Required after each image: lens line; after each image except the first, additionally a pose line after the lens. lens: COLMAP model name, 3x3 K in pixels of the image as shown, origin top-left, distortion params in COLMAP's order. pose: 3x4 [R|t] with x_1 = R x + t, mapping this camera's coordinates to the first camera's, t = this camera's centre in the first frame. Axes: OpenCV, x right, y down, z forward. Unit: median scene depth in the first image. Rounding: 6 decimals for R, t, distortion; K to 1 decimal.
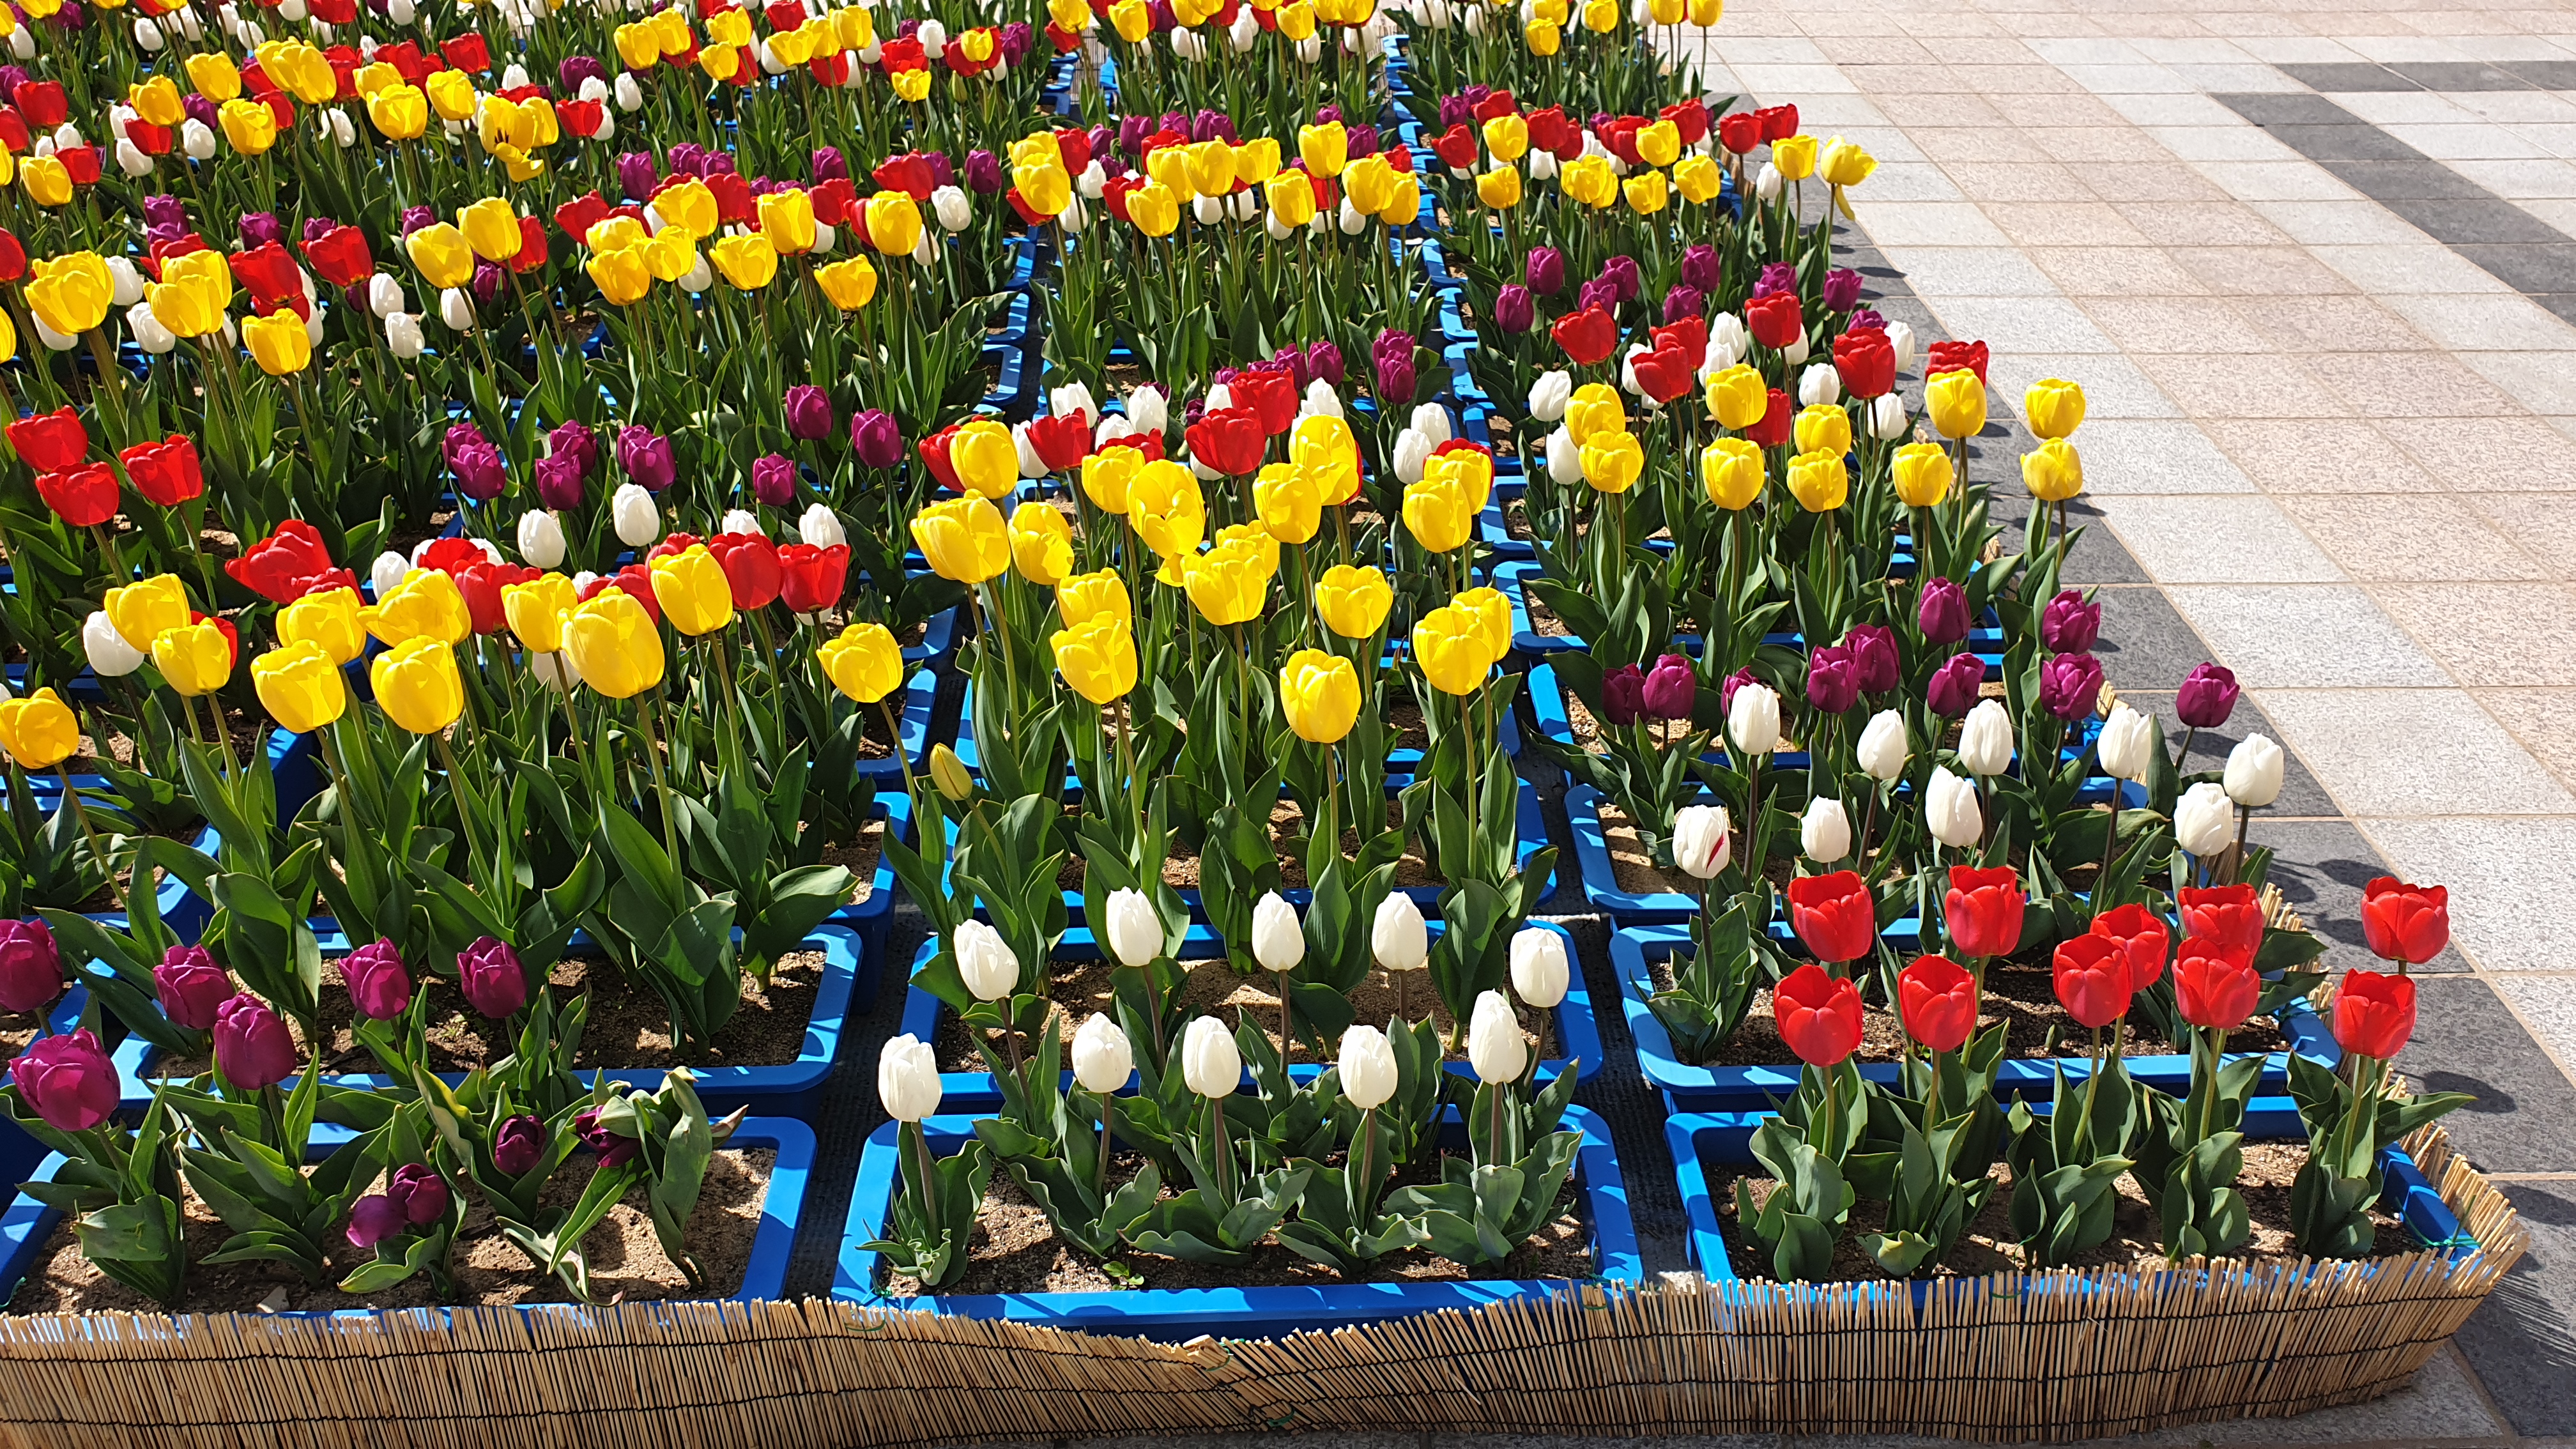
lens RADIAL K [[1981.7, 0, 1267.5], [0, 1981.7, 728.3], [0, 0, 1]] dist [0.001211, 0.028146]
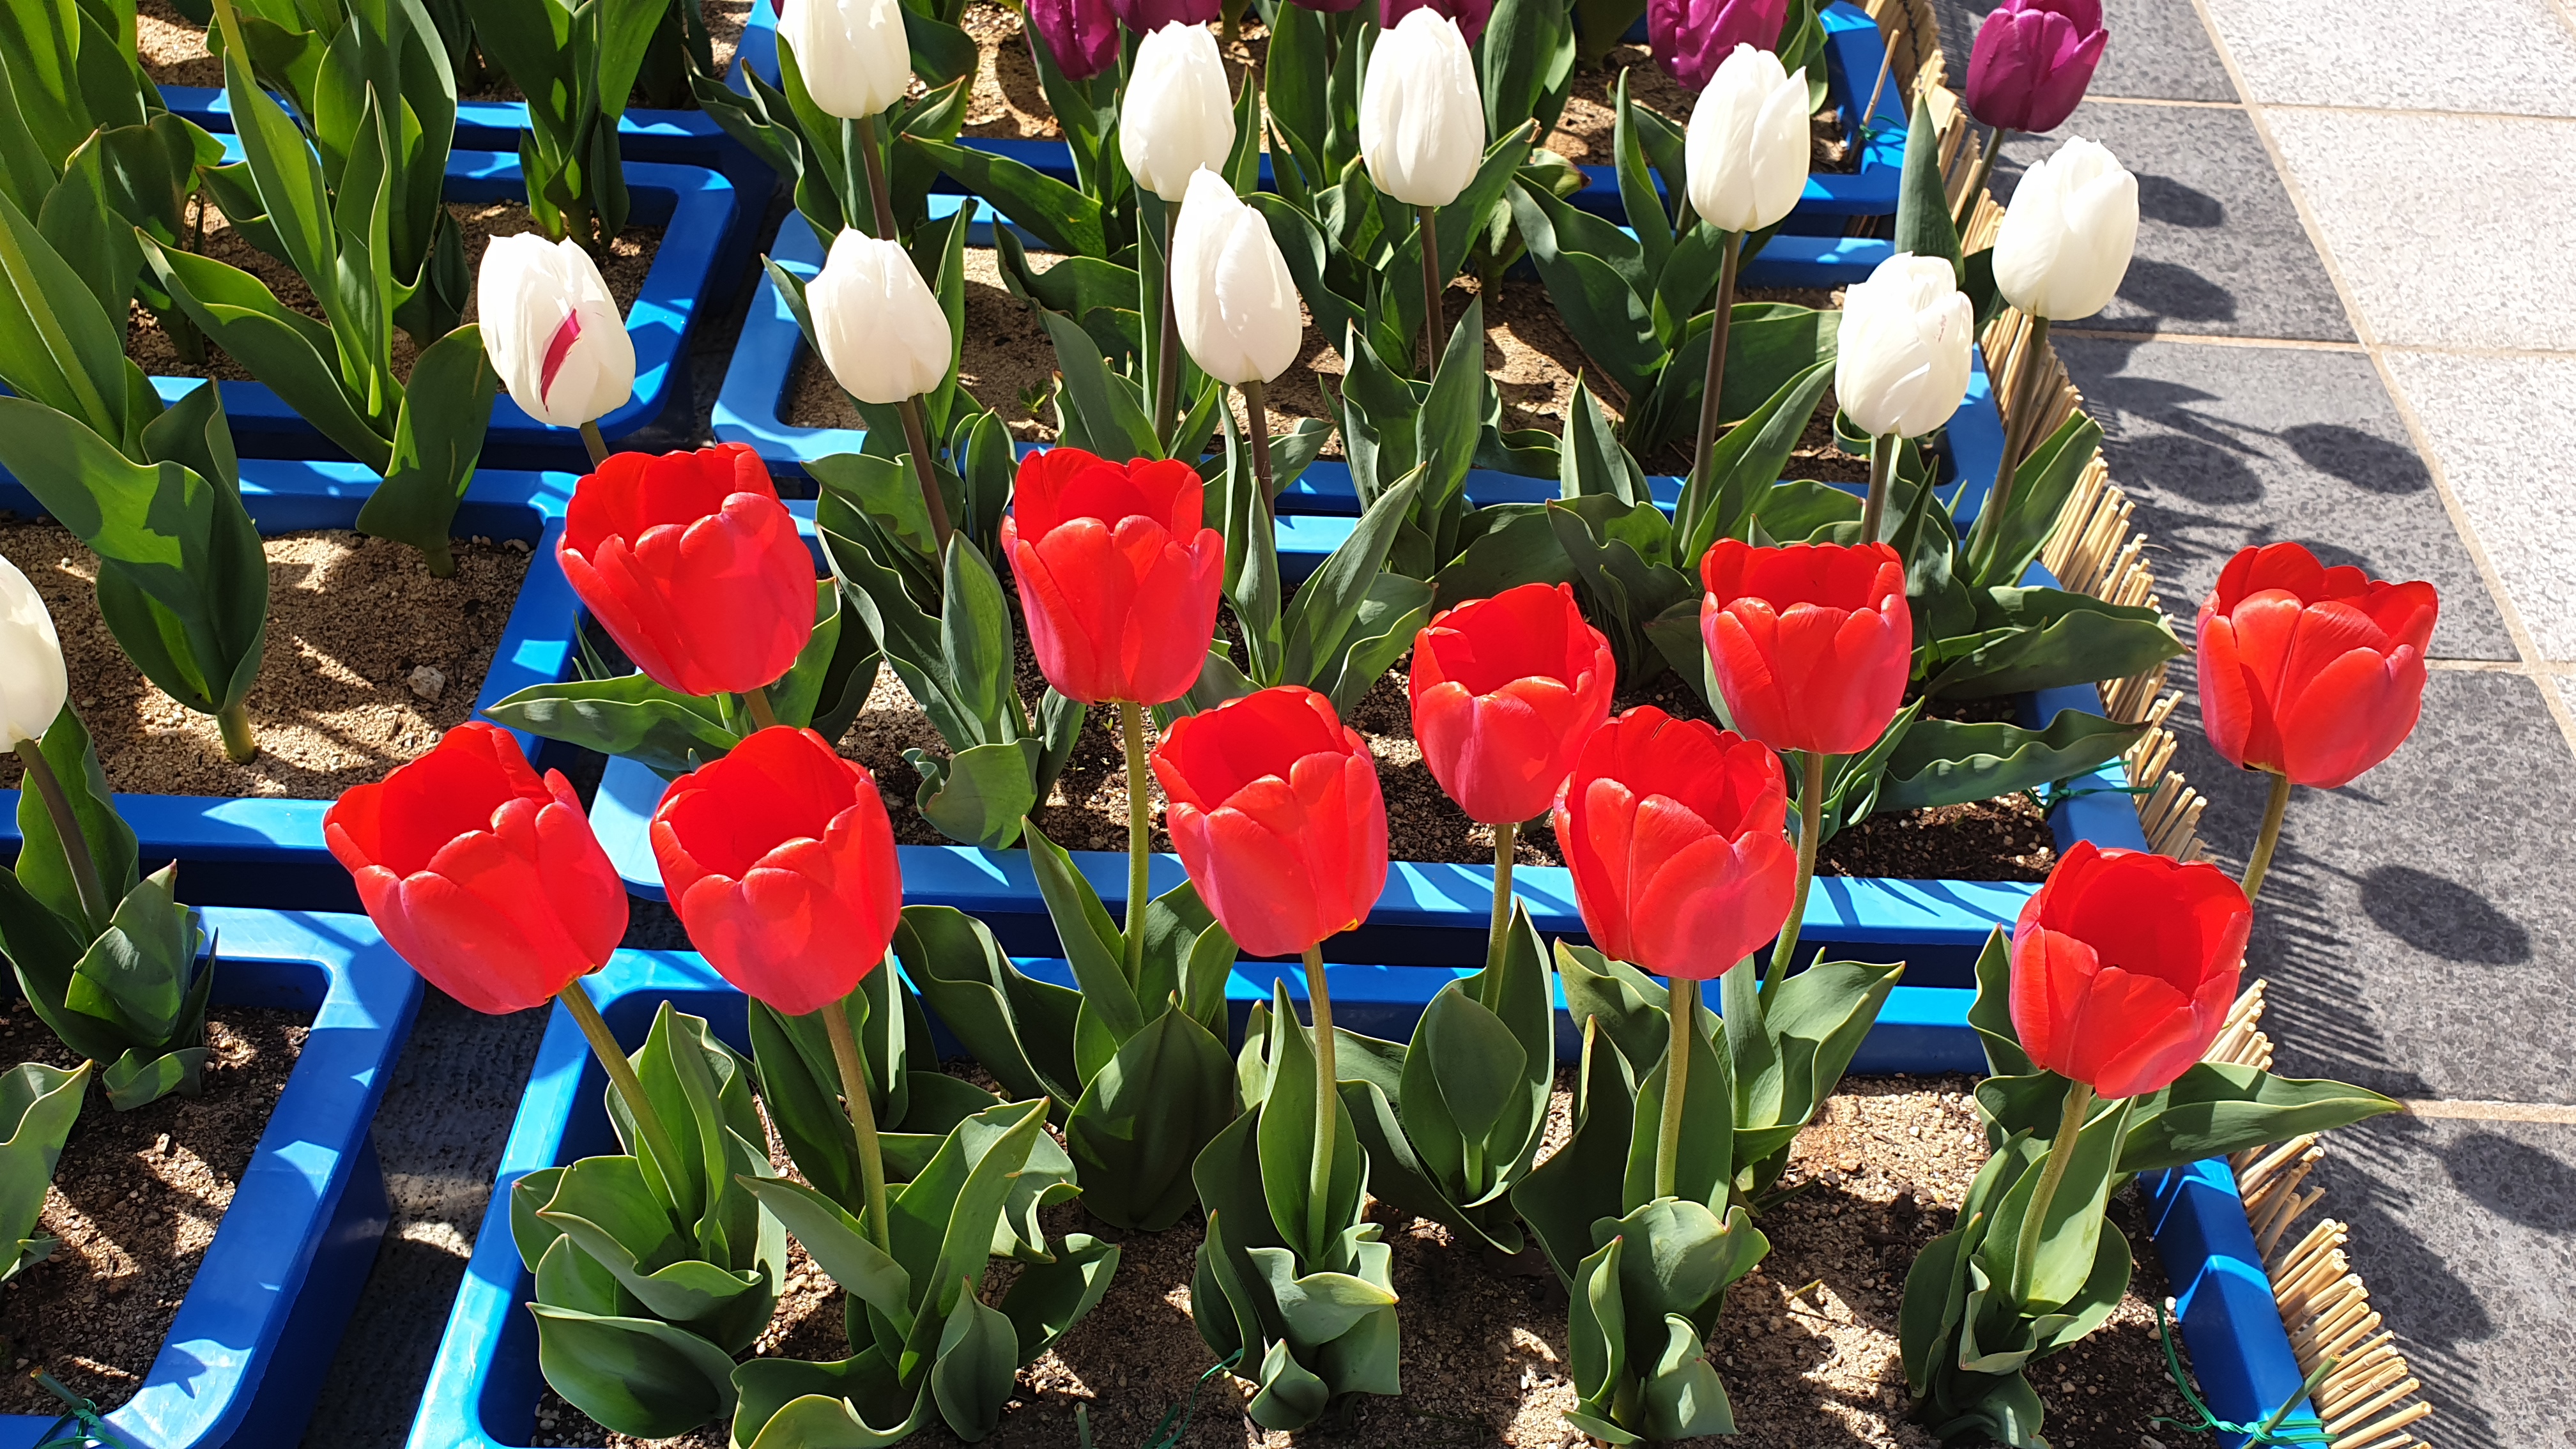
lens RADIAL K [[1981.7, 0, 1305.3], [0, 1981.7, 737.9], [0, 0, 1]] dist [0.001211, 0.028146]
pose [[0.997833, 0.064258, -0.014153, 0.321912], [-0.057761, 0.958456, 0.279331, 0.014646], [0.031514, -0.277908, 0.960090, 0.523660]]
